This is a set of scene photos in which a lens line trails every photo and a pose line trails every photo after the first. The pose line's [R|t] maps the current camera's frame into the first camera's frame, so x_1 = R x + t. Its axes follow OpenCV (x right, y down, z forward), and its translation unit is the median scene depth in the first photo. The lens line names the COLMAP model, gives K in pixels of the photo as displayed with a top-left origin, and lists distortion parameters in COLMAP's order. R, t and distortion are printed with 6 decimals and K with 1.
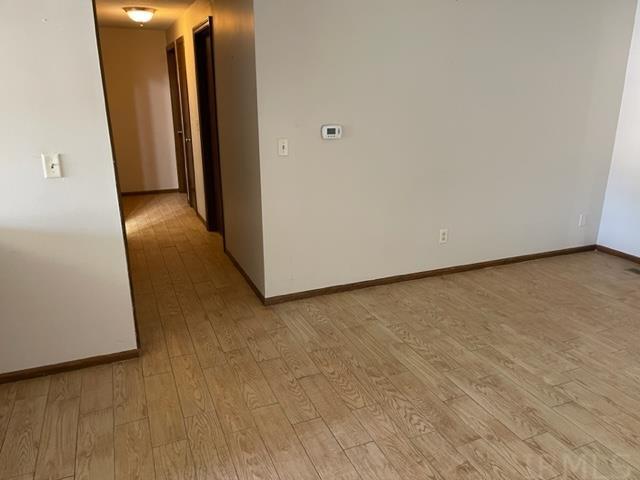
lens RADIAL K [[477.8, 0, 320.0], [0, 477.8, 240.0], [0, 0, 1]] dist [0.062181, -0.111200]
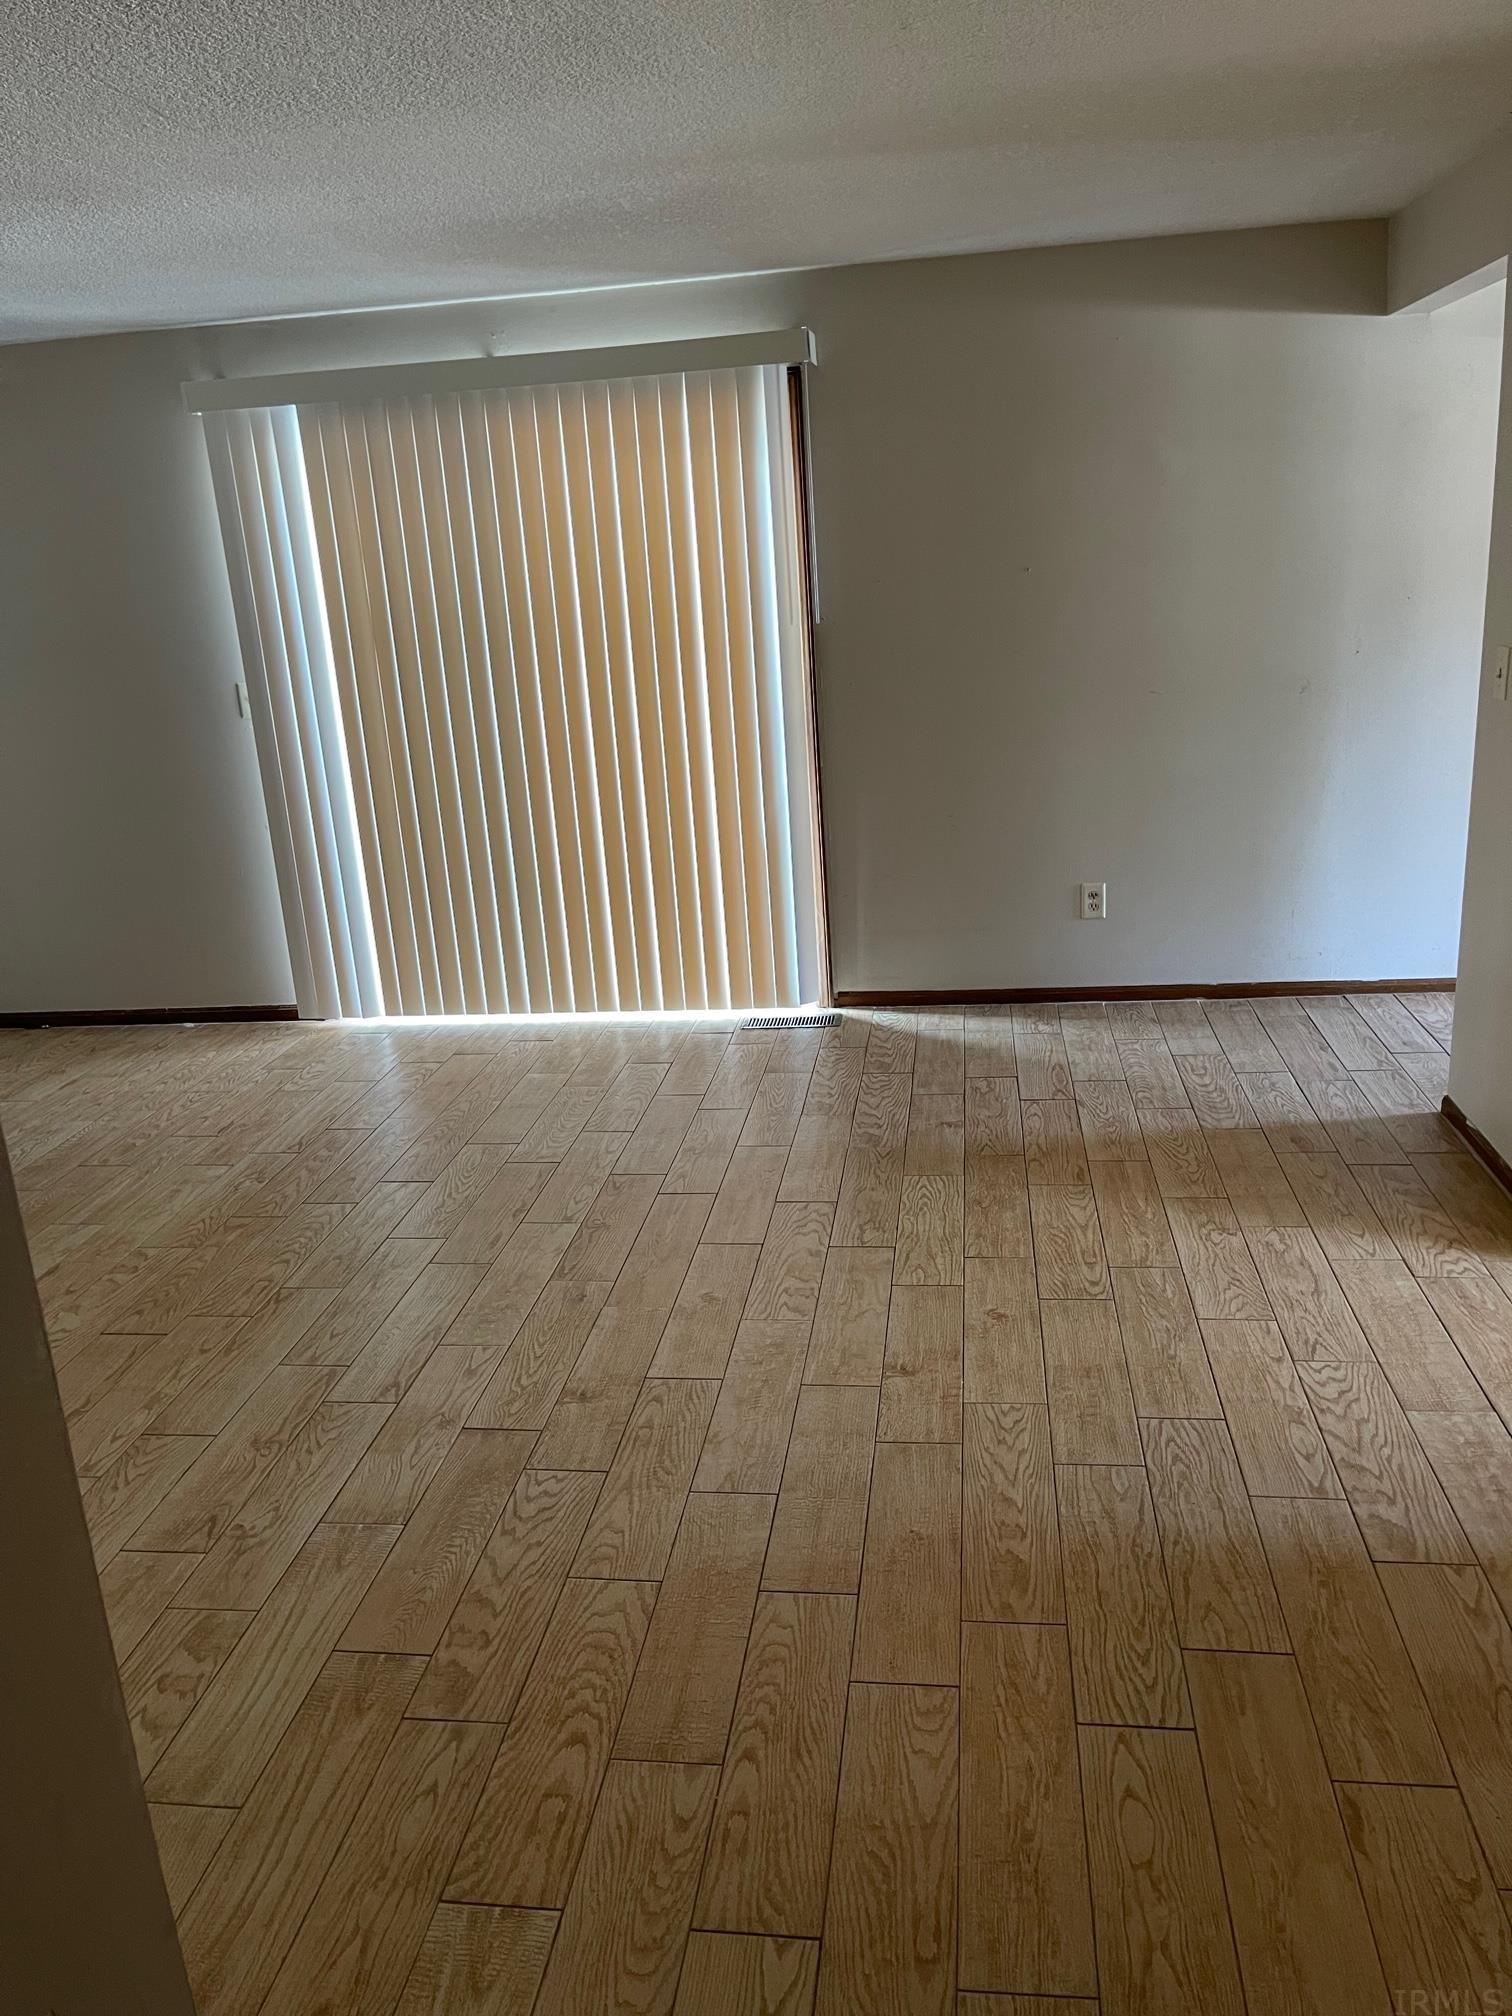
lens RADIAL K [[1505.0, 0, 756.0], [0, 1505.0, 1008.0], [0, 0, 1]] dist [0.062181, -0.111200]
pose [[-0.857611, -0.094153, 0.505607, -0.447863], [0.208261, 0.835312, 0.508804, -0.443960], [-0.470245, 0.541654, -0.696764, 1.436811]]
